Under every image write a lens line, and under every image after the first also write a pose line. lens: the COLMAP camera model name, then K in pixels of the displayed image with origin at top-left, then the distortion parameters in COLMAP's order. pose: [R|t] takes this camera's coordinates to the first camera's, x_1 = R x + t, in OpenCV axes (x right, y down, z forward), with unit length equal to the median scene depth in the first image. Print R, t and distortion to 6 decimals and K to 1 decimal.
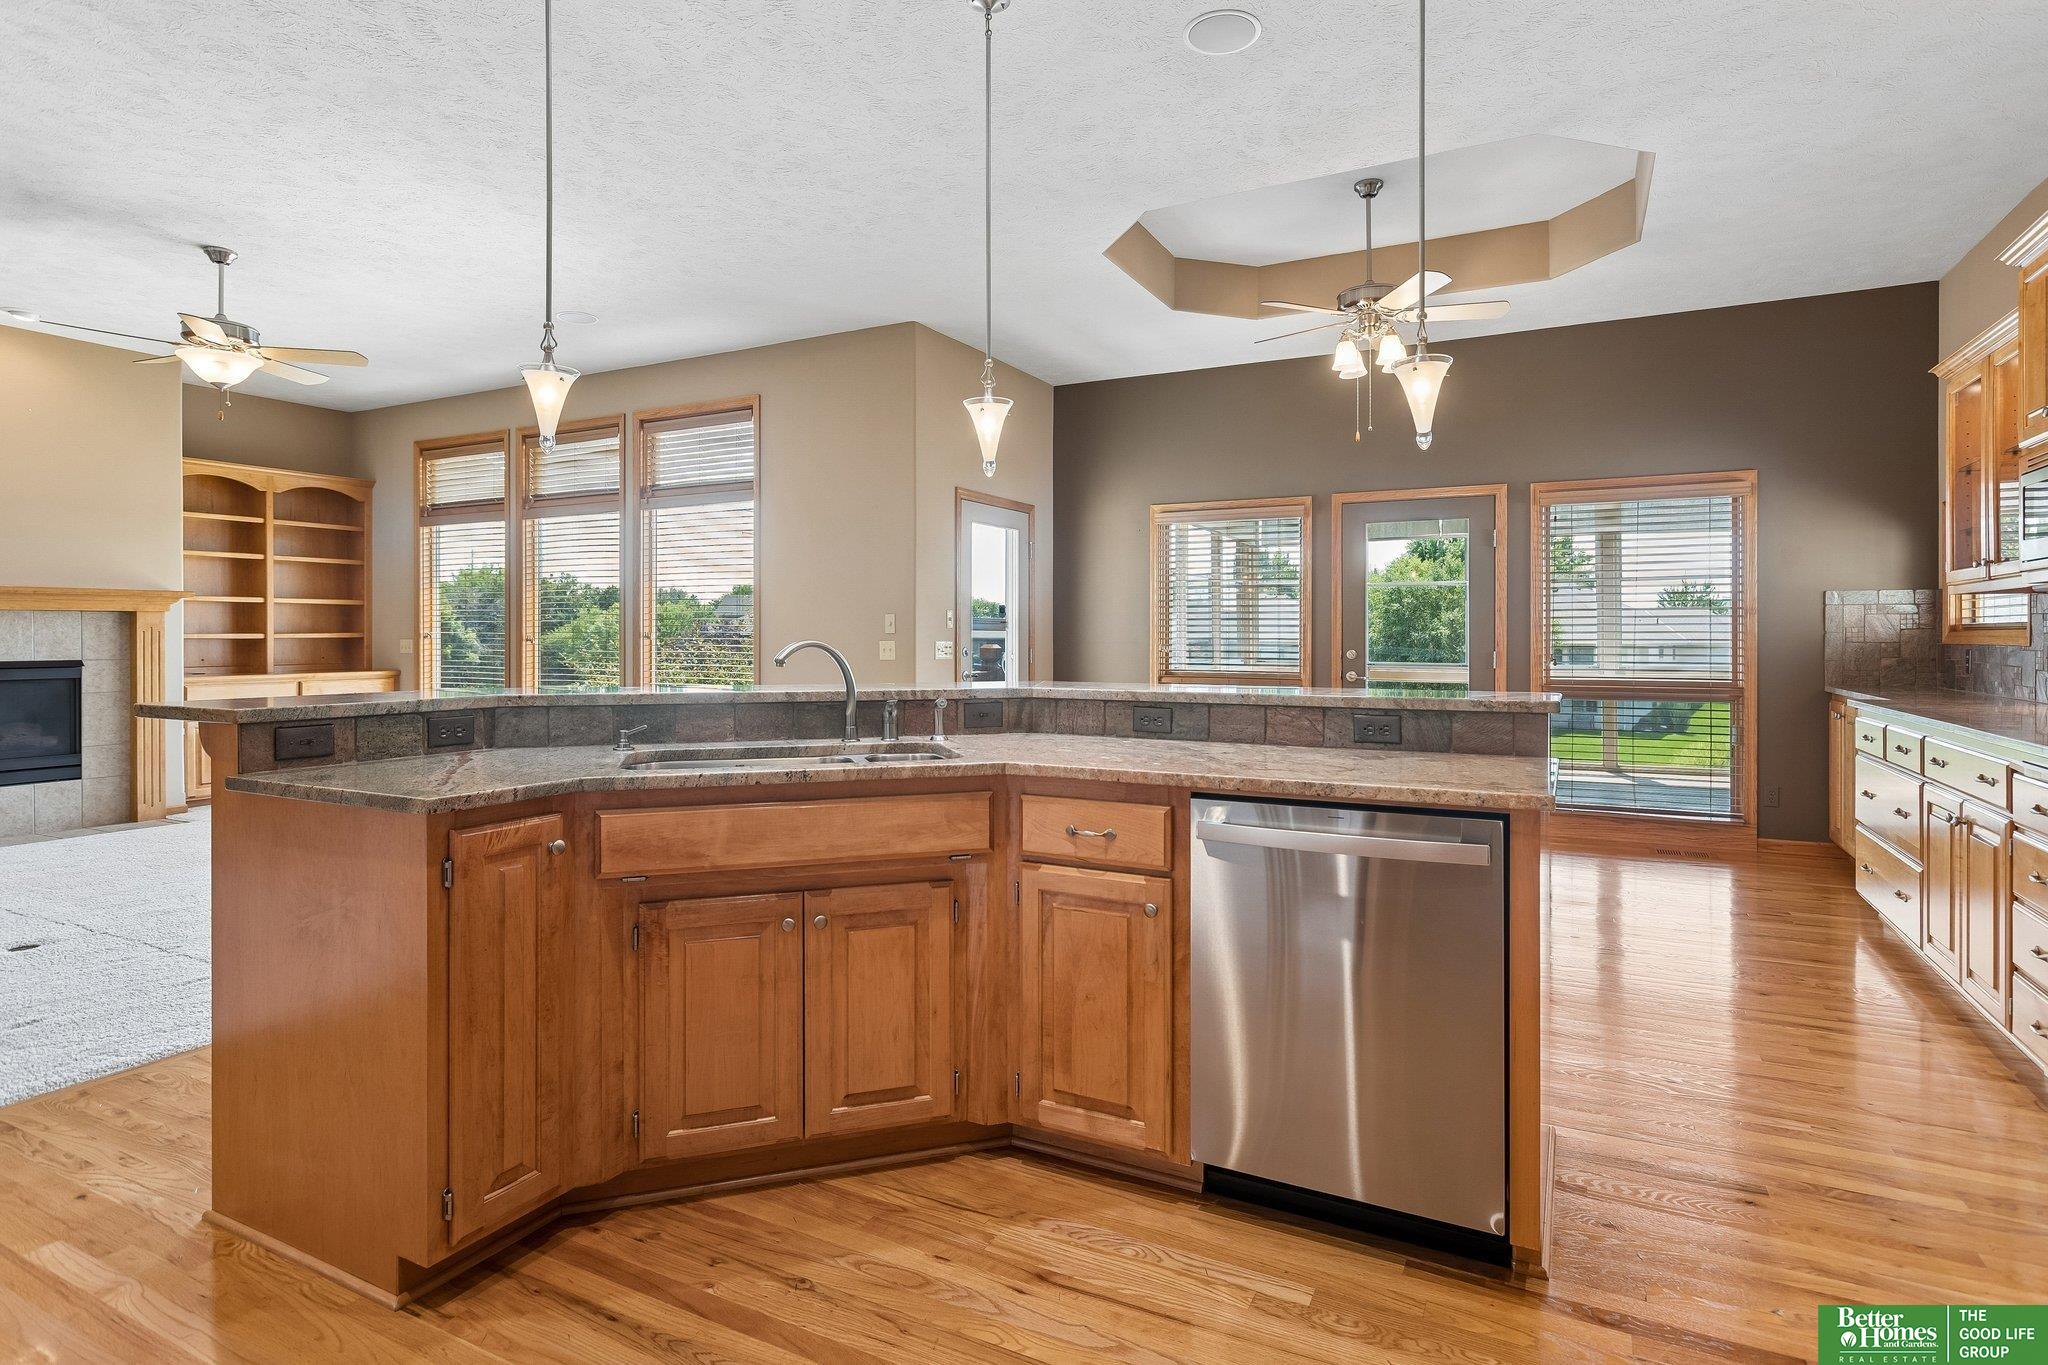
lens RADIAL K [[1029.0, 0, 1036.3], [0, 1029.0, 642.3], [0, 0, 1]] dist [-0.001057, 0.002151]
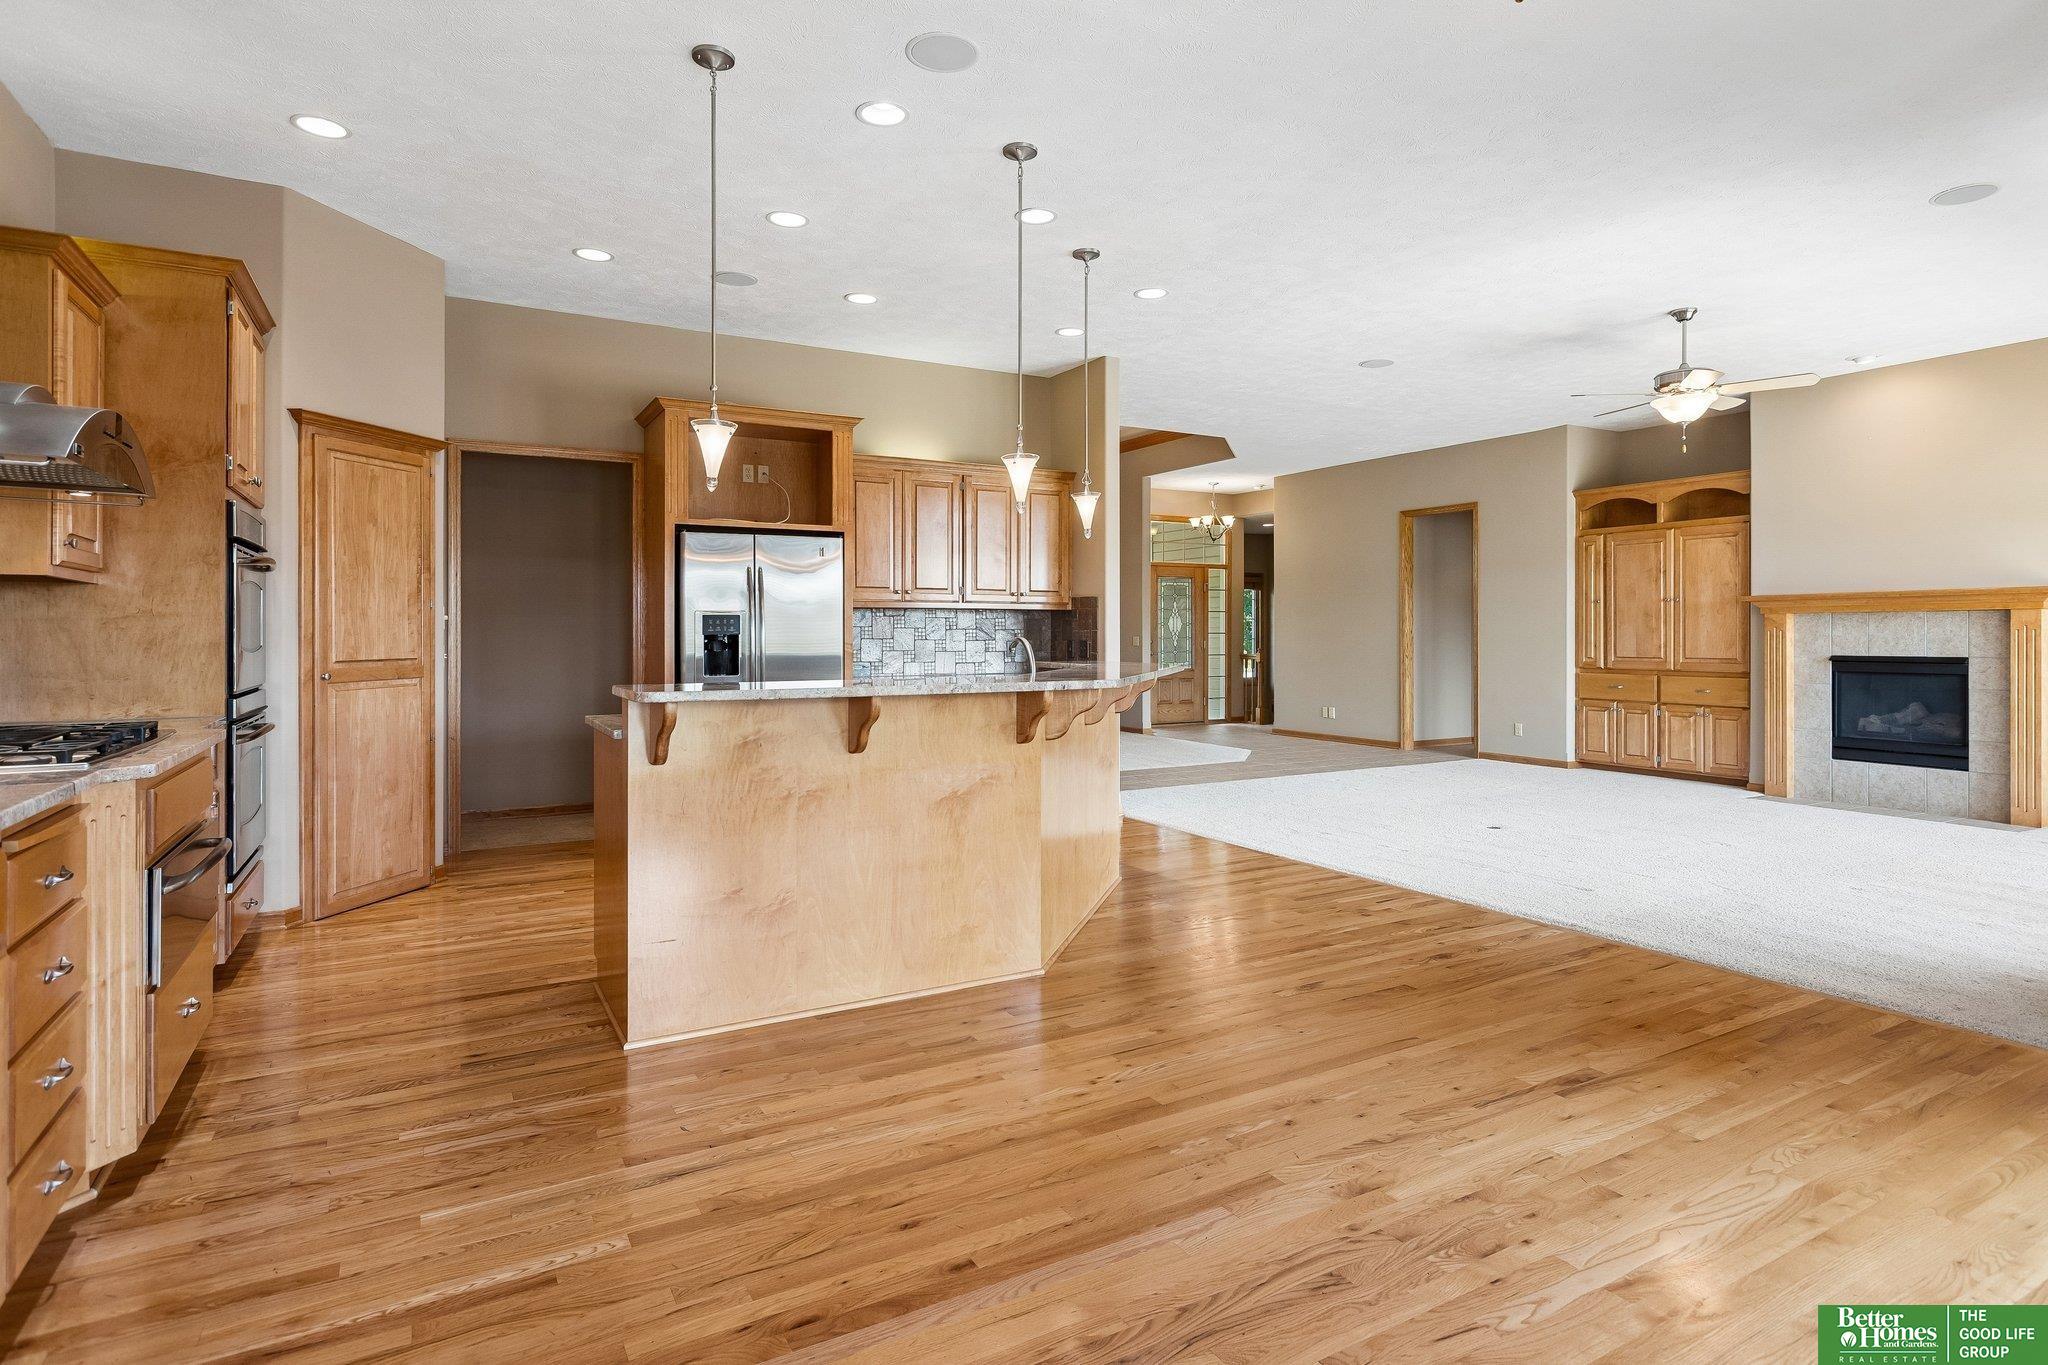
lens RADIAL K [[1069.4, 0, 1036.2], [0, 1069.4, 635.2], [0, 0, 1]] dist [-0.002970, -0.002517]
pose [[-0.545789, 0.001243, -0.837922, 0.451511], [-0.006099, 0.999967, 0.005456, -0.004982], [0.837900, 0.008089, -0.545763, 0.730335]]
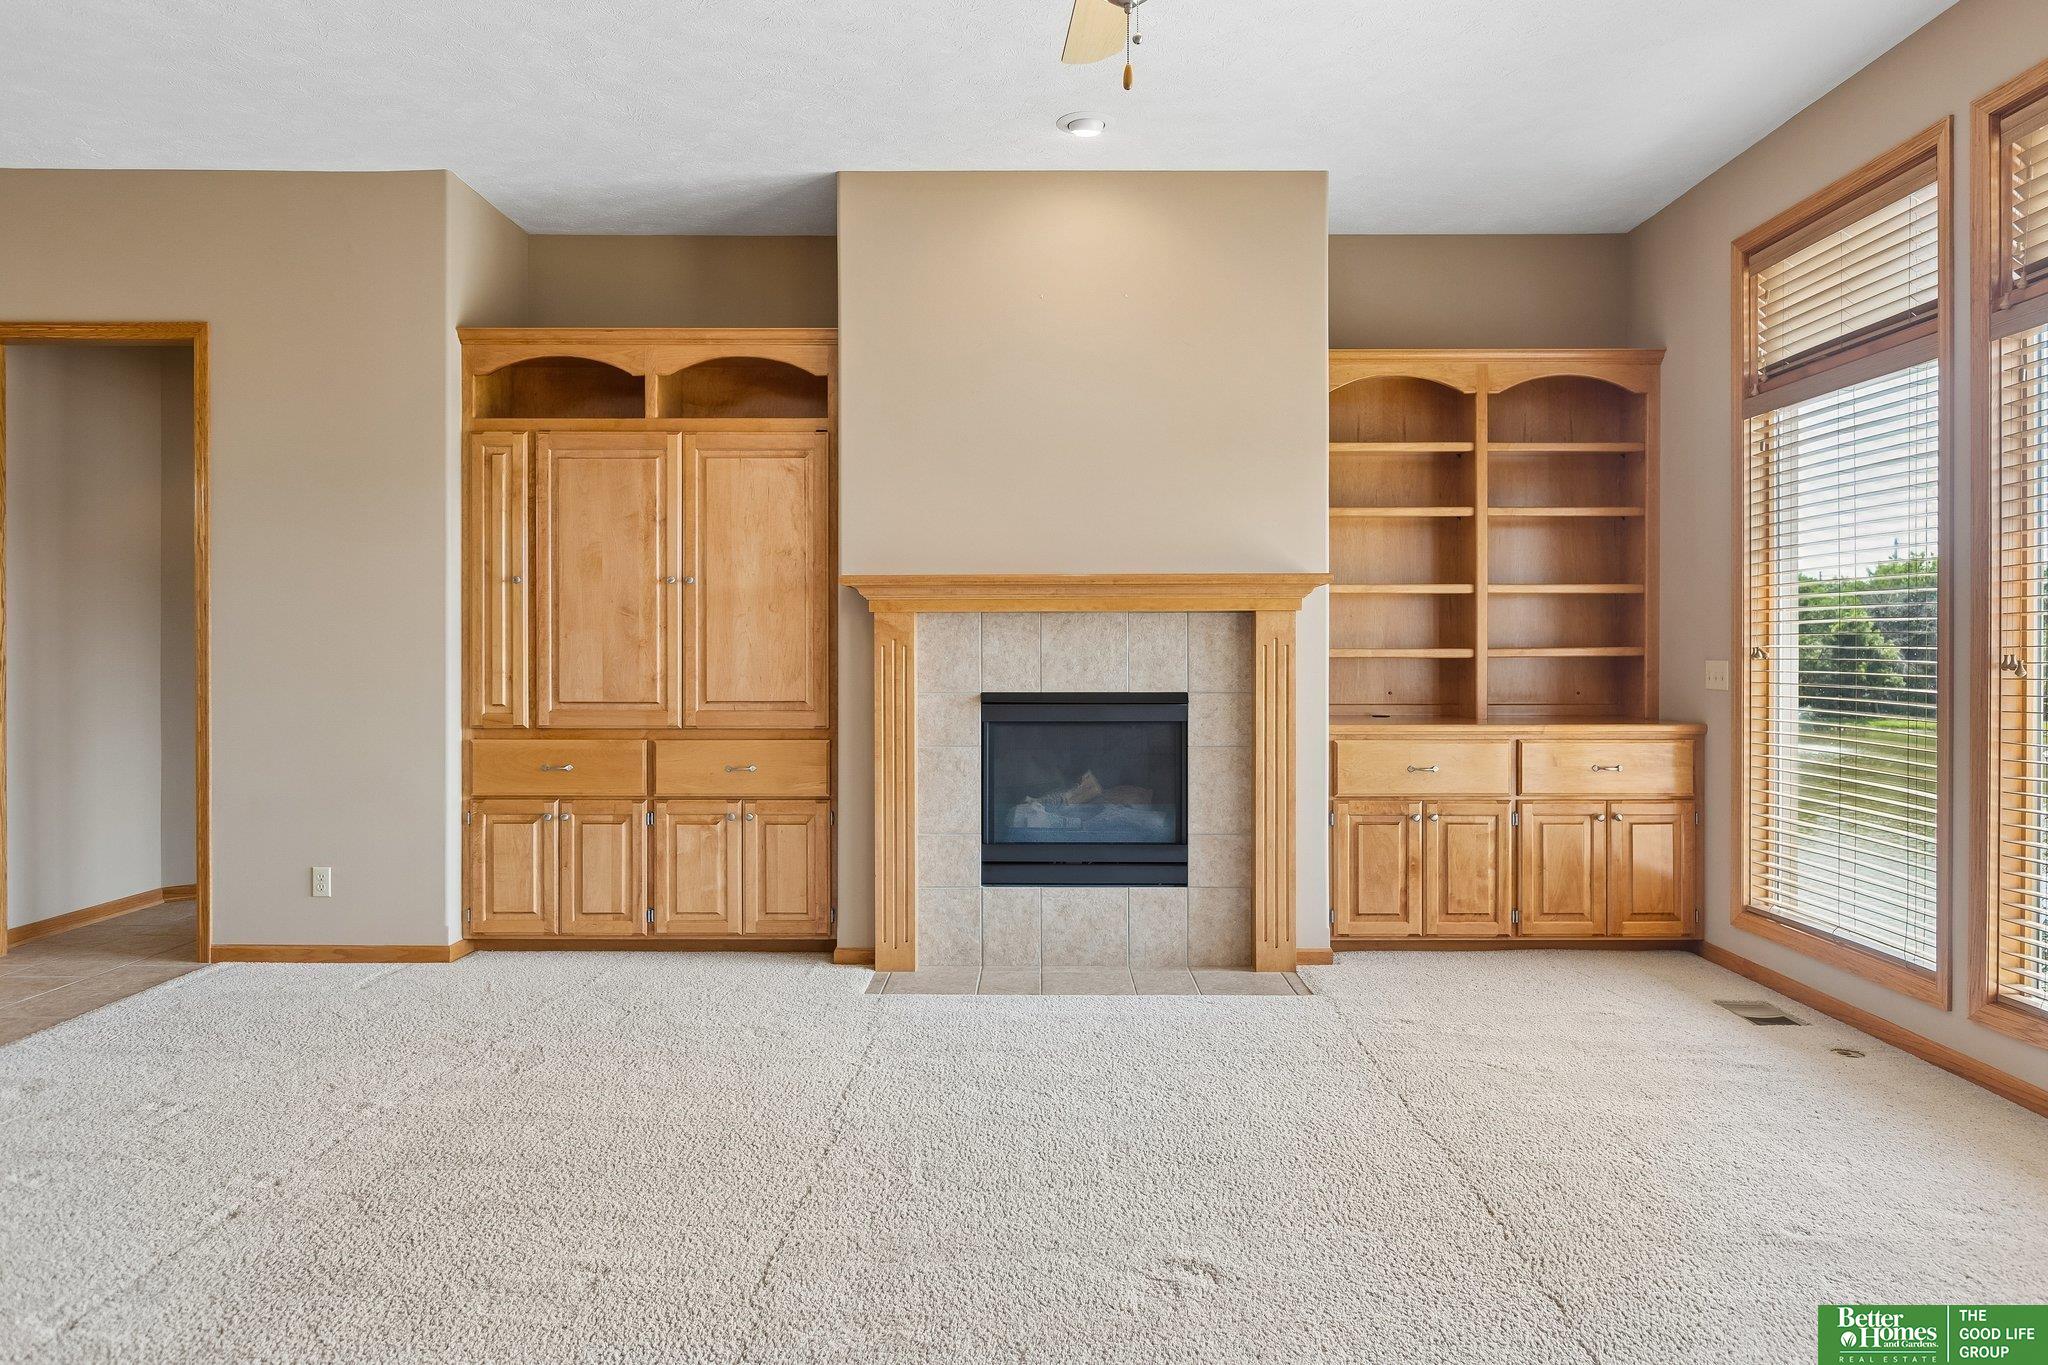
lens RADIAL K [[1264.6, 0, 1039.4], [0, 1264.6, 651.6], [0, 0, 1]] dist [-0.004537, -0.001251]
pose [[0.455656, 0.002432, -0.890152, -0.273993], [-0.007016, 0.999975, -0.000859, -0.005202], [0.890128, 0.006637, 0.455662, 0.530788]]
